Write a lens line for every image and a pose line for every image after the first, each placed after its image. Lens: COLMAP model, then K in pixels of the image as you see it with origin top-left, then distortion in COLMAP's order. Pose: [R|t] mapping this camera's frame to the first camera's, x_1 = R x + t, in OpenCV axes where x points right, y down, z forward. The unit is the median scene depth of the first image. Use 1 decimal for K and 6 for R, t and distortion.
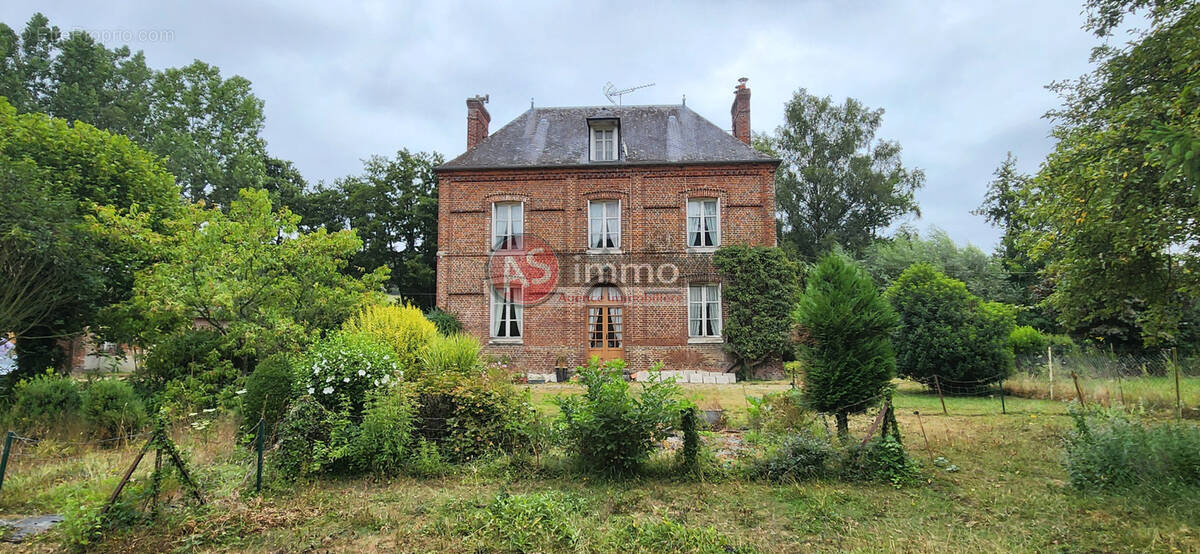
lens RADIAL K [[624.6, 0, 600.0], [0, 624.6, 277.0], [0, 0, 1]] dist [-0.000176, -0.003123]
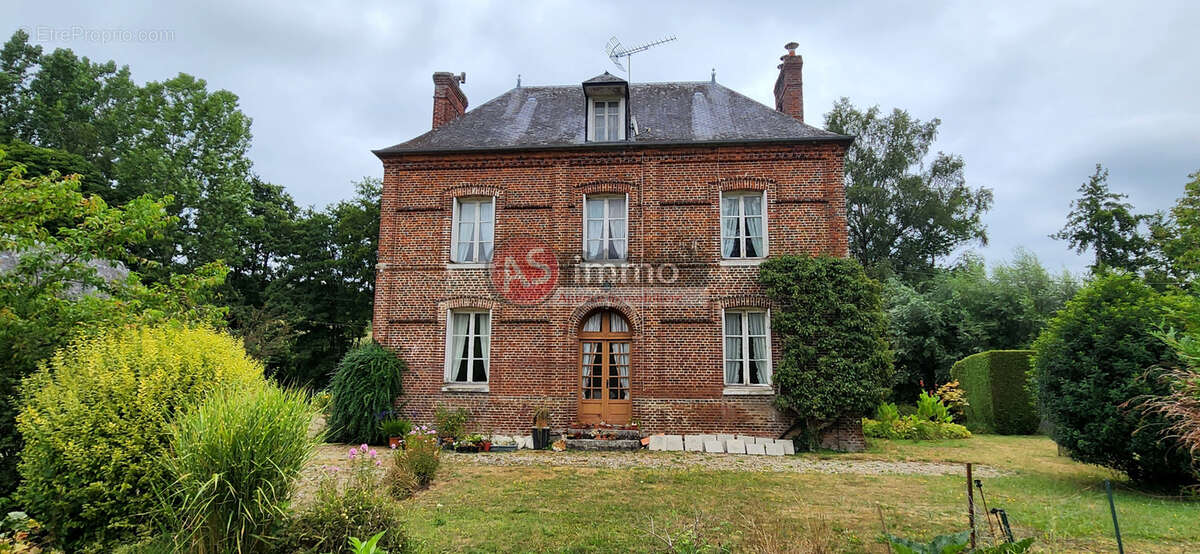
lens RADIAL K [[624.6, 0, 600.0], [0, 624.6, 277.0], [0, 0, 1]] dist [-0.000176, -0.003123]
pose [[0.999447, 0.006392, -0.032634, 0.023850], [-0.008491, 0.997876, -0.064591, 0.019980], [0.032151, 0.064833, 0.997378, 0.275259]]
